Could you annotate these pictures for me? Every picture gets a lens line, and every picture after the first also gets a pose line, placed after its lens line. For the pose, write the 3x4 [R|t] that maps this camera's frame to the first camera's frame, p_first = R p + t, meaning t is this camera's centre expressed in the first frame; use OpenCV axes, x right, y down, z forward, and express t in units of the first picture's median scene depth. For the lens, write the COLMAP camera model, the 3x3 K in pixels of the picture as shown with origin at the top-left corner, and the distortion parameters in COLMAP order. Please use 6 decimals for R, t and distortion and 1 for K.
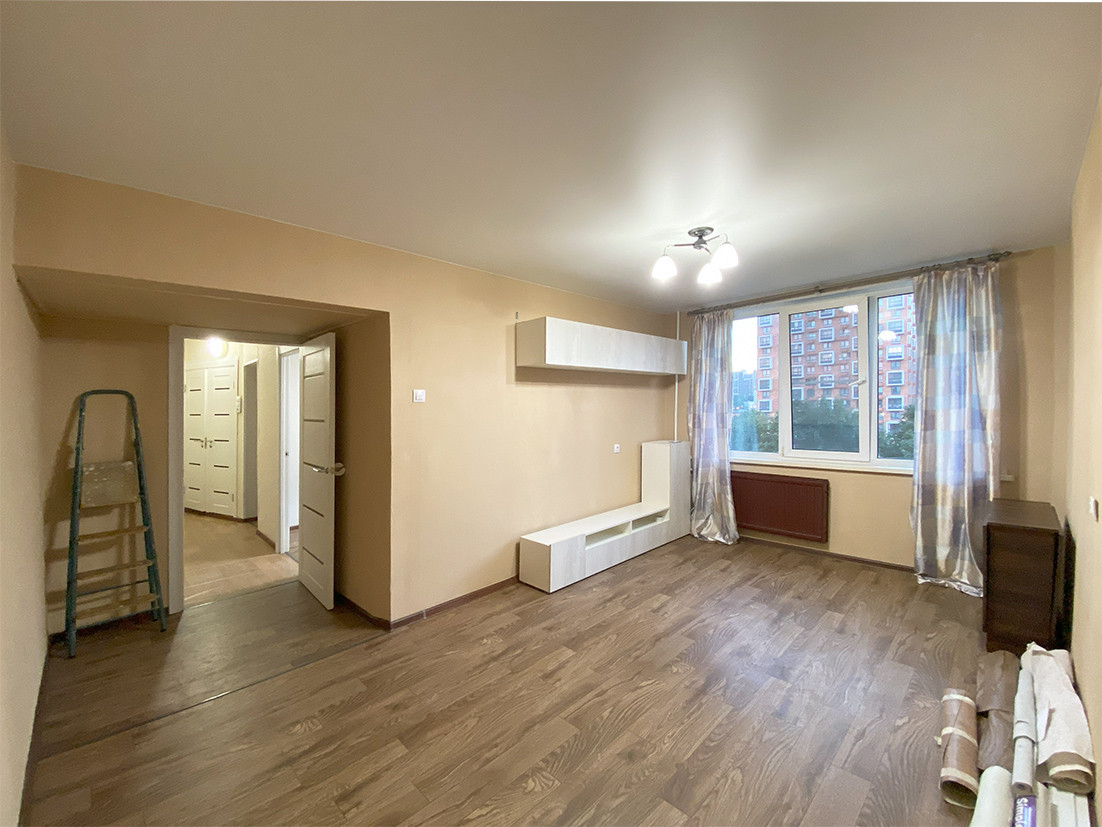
lens RADIAL K [[443.7, 0, 544.5], [0, 443.7, 410.1], [0, 0, 1]] dist [0.005663, -0.004594]
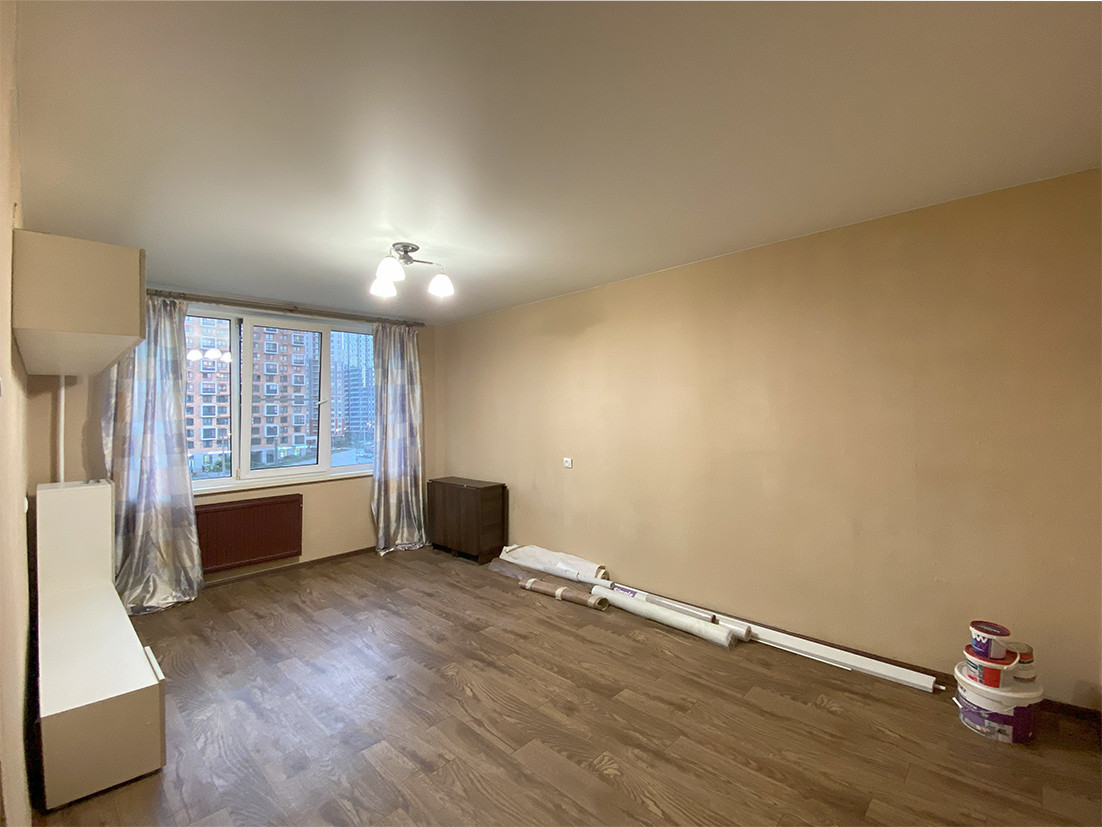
lens RADIAL K [[443.7, 0, 543.2], [0, 443.7, 410.9], [0, 0, 1]] dist [0.005663, -0.004594]
pose [[0.048312, 0.021736, 0.998596, -0.457714], [0.026947, 0.999371, -0.023057, 0.003413], [-0.998469, 0.028023, 0.047696, 0.447614]]
